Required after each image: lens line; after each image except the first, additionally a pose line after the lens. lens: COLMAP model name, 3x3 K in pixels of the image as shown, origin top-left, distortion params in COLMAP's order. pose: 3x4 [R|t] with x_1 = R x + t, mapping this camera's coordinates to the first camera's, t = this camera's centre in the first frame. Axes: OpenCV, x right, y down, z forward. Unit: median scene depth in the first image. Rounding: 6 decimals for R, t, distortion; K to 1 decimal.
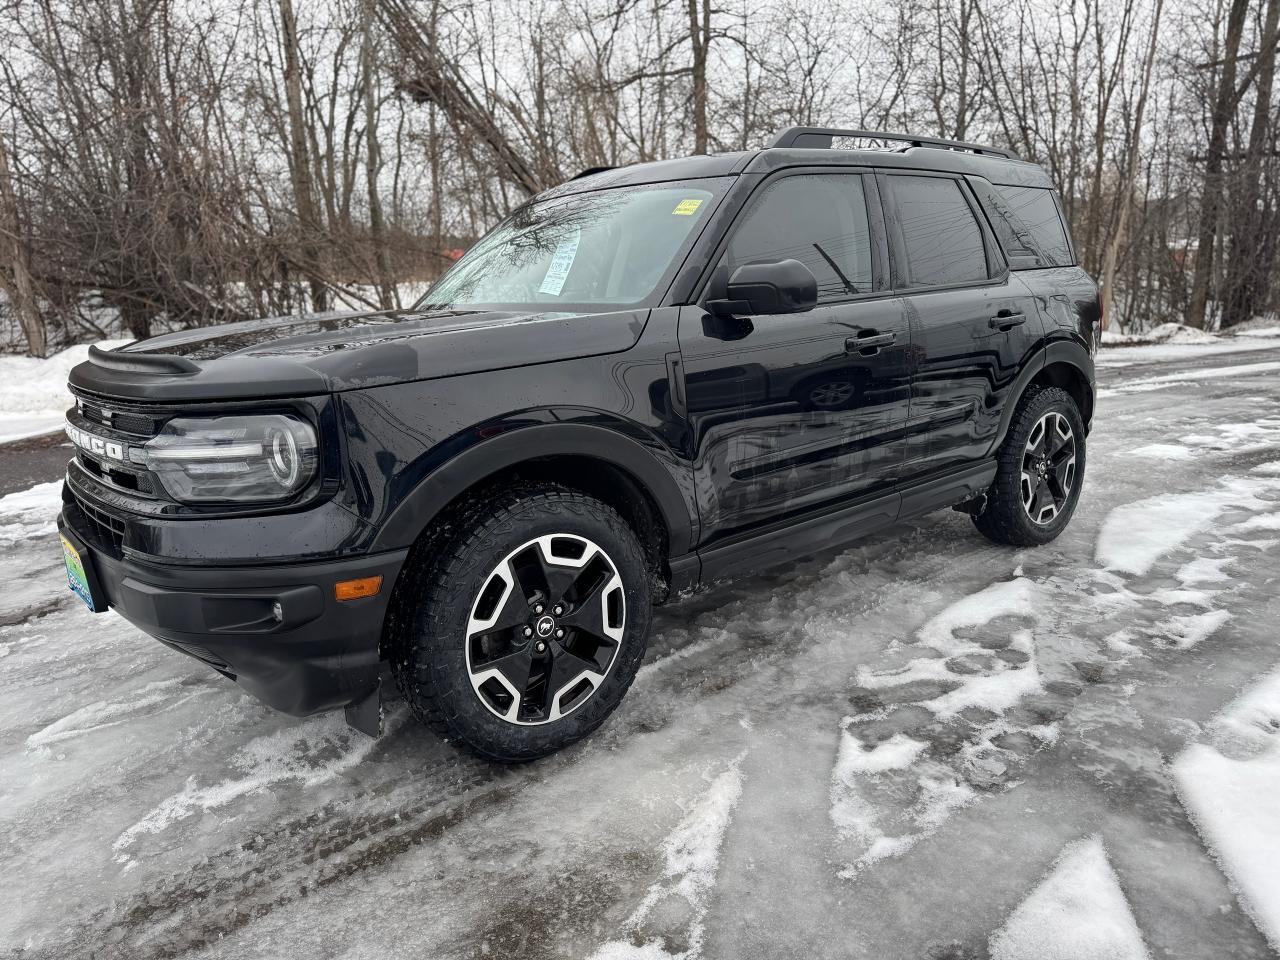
lens RADIAL K [[912.4, 0, 633.5], [0, 912.4, 470.5], [0, 0, 1]] dist [0.037360, -0.042485]
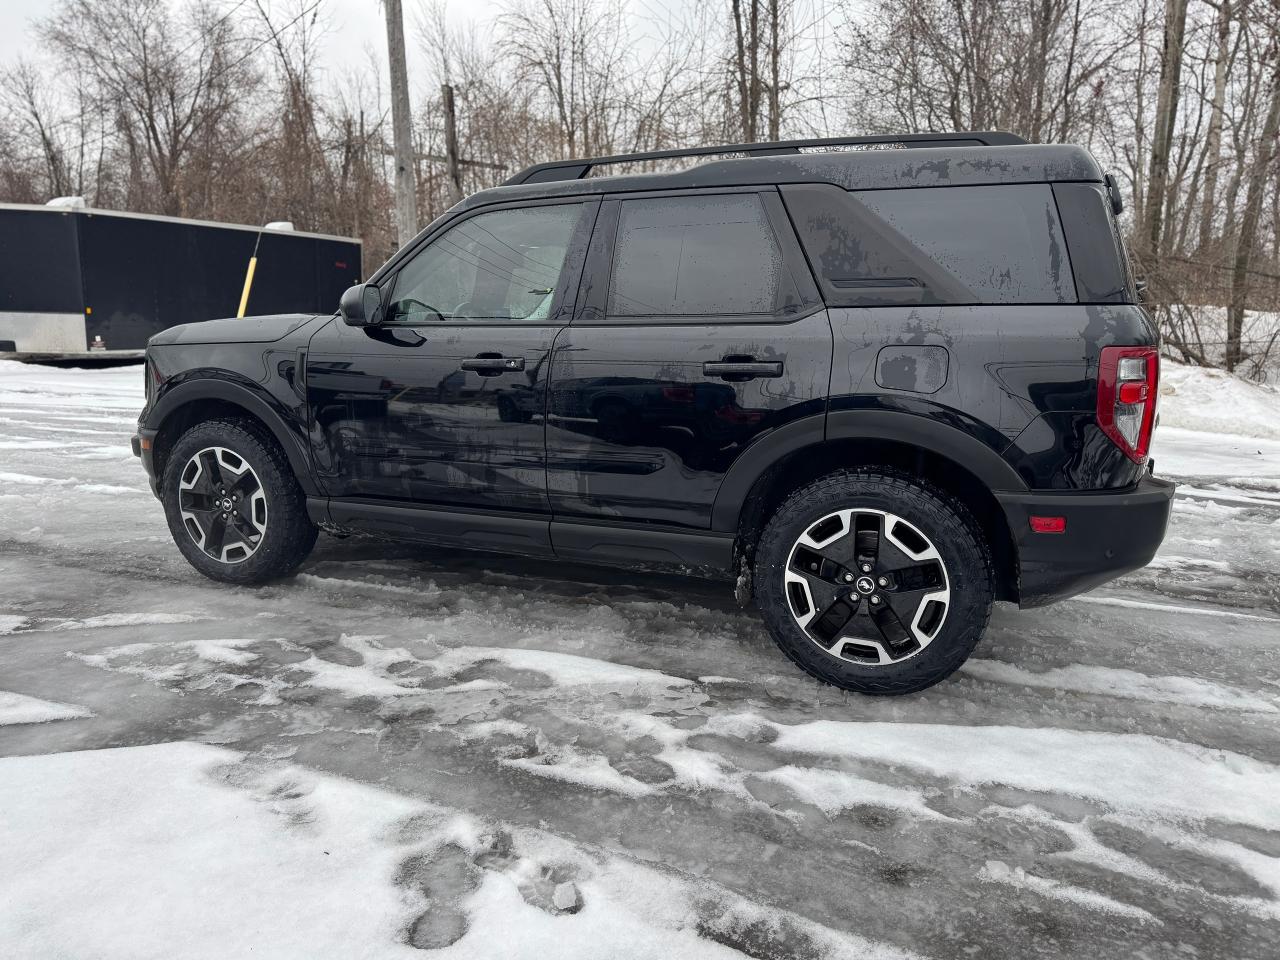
lens RADIAL K [[912.4, 0, 636.4], [0, 912.4, 477.1], [0, 0, 1]] dist [0.037360, -0.042485]
pose [[0.435381, 0.195905, -0.878672, 1.527242], [-0.209026, 0.971360, 0.112998, -0.199548], [0.875644, 0.134468, 0.463861, 0.798910]]
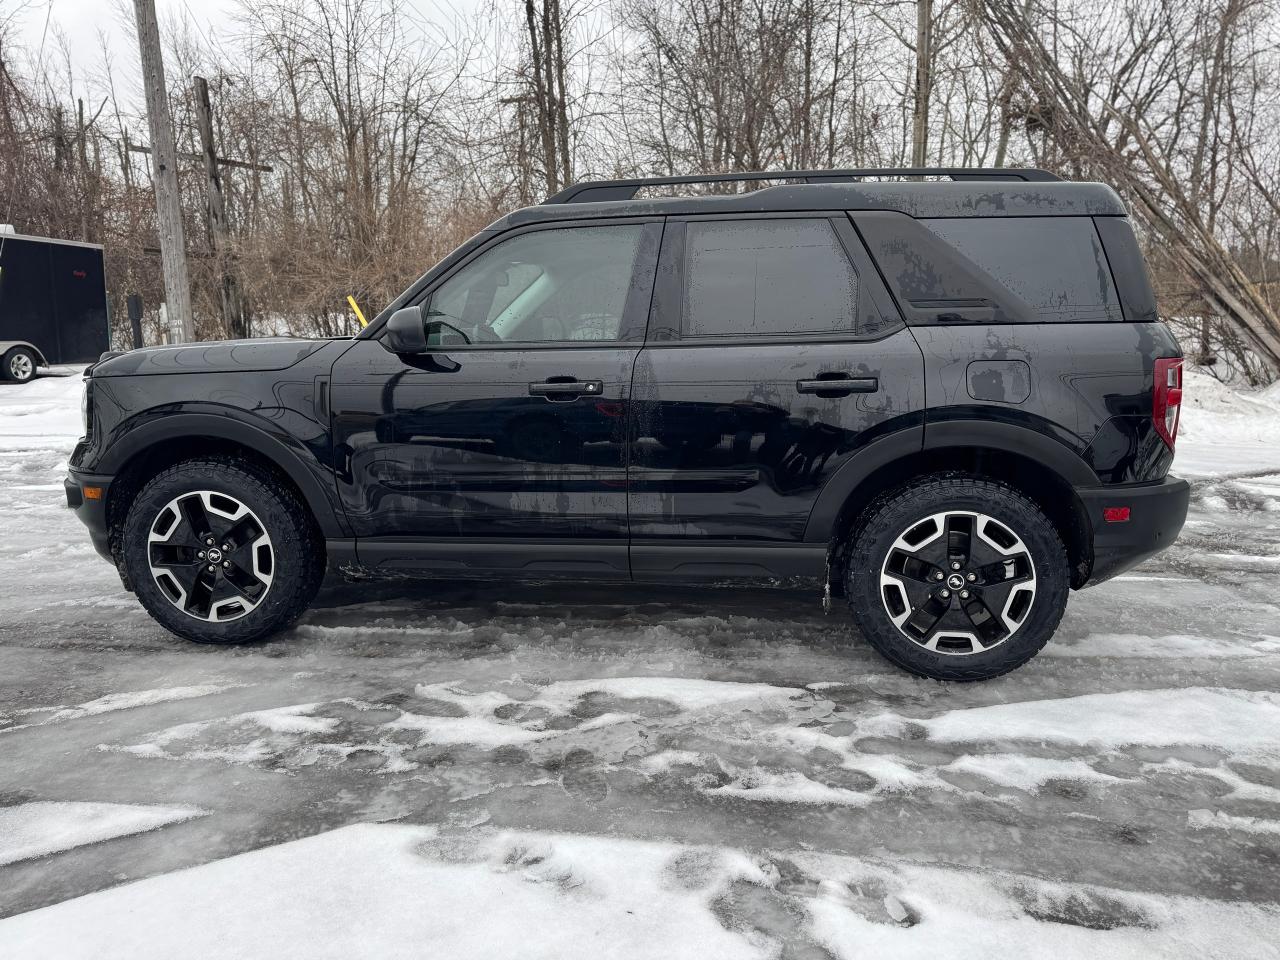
lens RADIAL K [[912.4, 0, 642.7], [0, 912.4, 479.0], [0, 0, 1]] dist [0.037360, -0.042485]
pose [[0.672100, 0.157011, -0.723622, 1.275164], [-0.173262, 0.983477, 0.052468, -0.129750], [0.719904, 0.090113, 0.688199, 0.436754]]
